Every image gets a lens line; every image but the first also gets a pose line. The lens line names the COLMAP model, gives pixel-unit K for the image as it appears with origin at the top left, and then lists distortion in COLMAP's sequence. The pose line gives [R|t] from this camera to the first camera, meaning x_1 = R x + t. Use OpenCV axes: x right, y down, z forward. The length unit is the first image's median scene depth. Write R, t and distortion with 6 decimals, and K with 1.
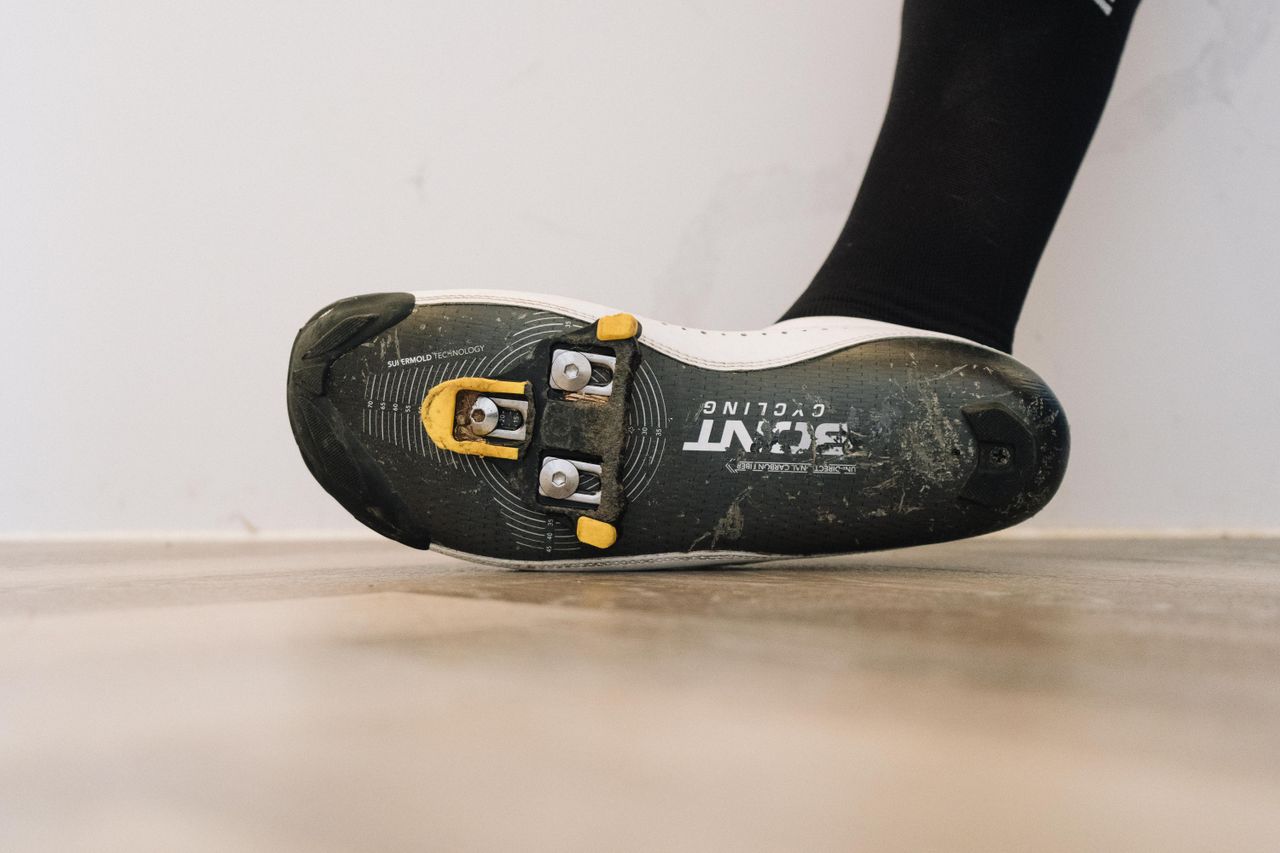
lens RADIAL K [[1772.8, 0, 640.0], [0, 1772.8, 426.5], [0, 0, 1]] dist [0.011588, 0.050745]
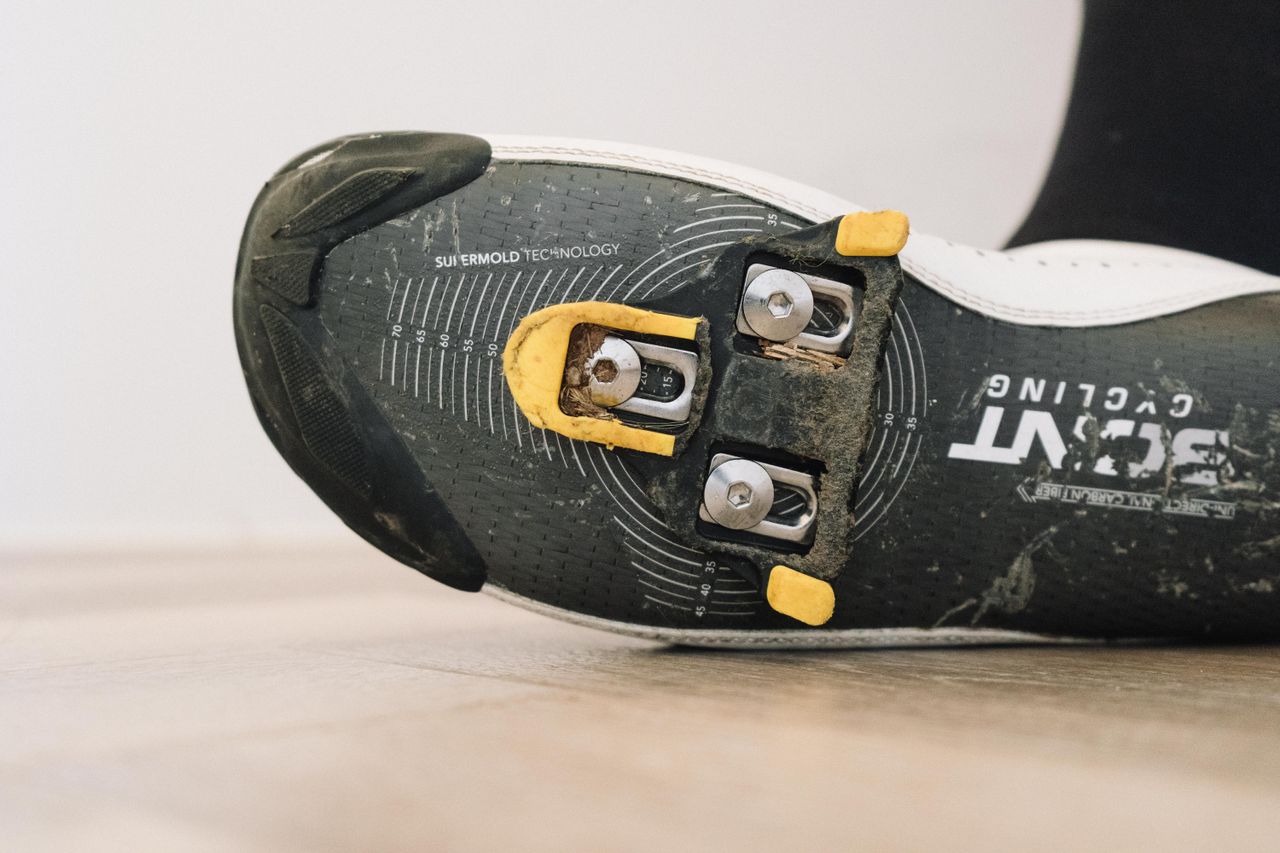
lens RADIAL K [[1772.8, 0, 640.0], [0, 1772.8, 426.5], [0, 0, 1]] dist [0.011588, 0.050745]
pose [[0.987988, 0.072384, 0.136528, -0.153562], [-0.081833, 0.994530, 0.064905, -0.025553], [-0.131083, -0.075298, 0.988508, 0.445922]]
